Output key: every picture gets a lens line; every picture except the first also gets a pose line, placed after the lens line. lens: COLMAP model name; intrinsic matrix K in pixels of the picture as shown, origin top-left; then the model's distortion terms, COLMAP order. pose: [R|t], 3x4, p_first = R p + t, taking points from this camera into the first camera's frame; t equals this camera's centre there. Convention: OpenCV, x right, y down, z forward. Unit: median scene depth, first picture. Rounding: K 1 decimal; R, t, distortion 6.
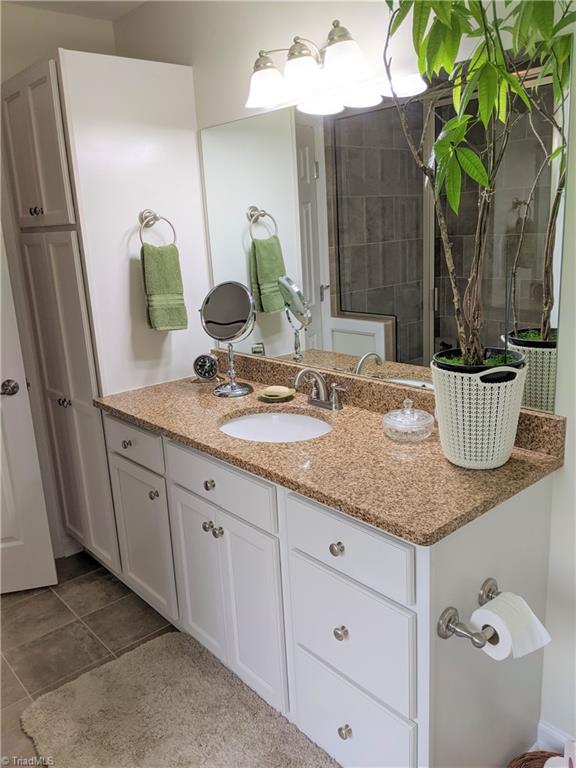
lens RADIAL K [[620.3, 0, 293.9], [0, 620.3, 376.7], [0, 0, 1]] dist [0.108942, -0.163156]
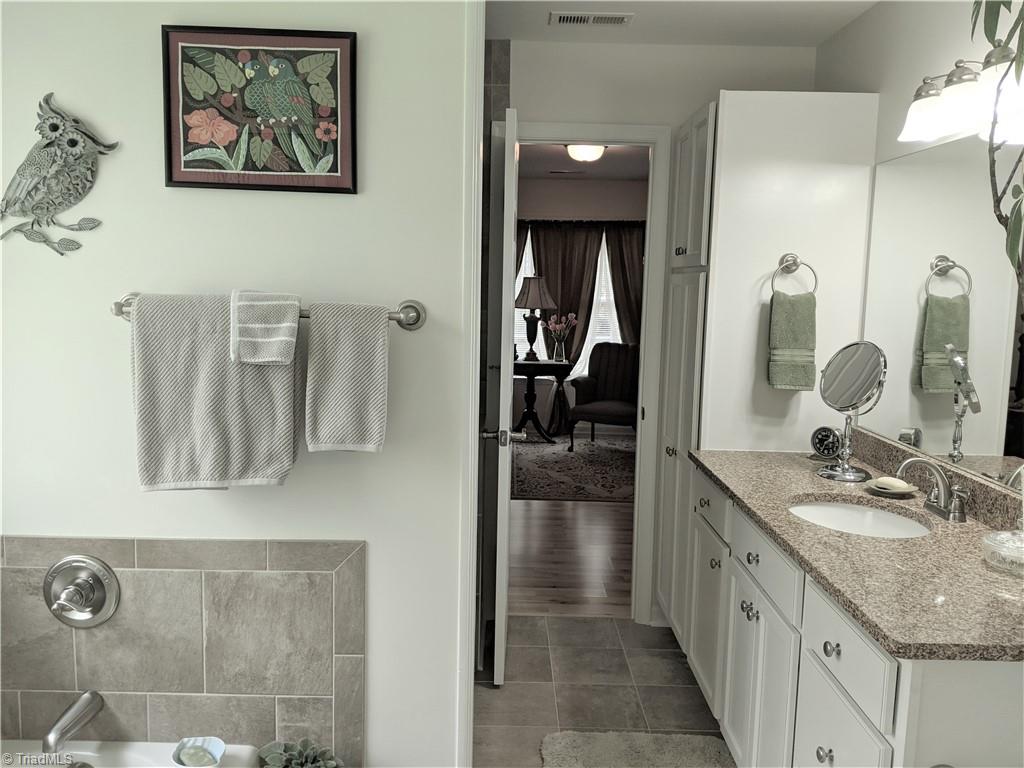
lens RADIAL K [[827.1, 0, 508.5], [0, 827.1, 382.7], [0, 0, 1]] dist [0.108942, -0.163156]
pose [[0.750273, 0.148283, -0.644284, 0.268667], [-0.216704, 0.975843, -0.027761, 0.031908], [0.624604, 0.160447, 0.764282, -0.126816]]
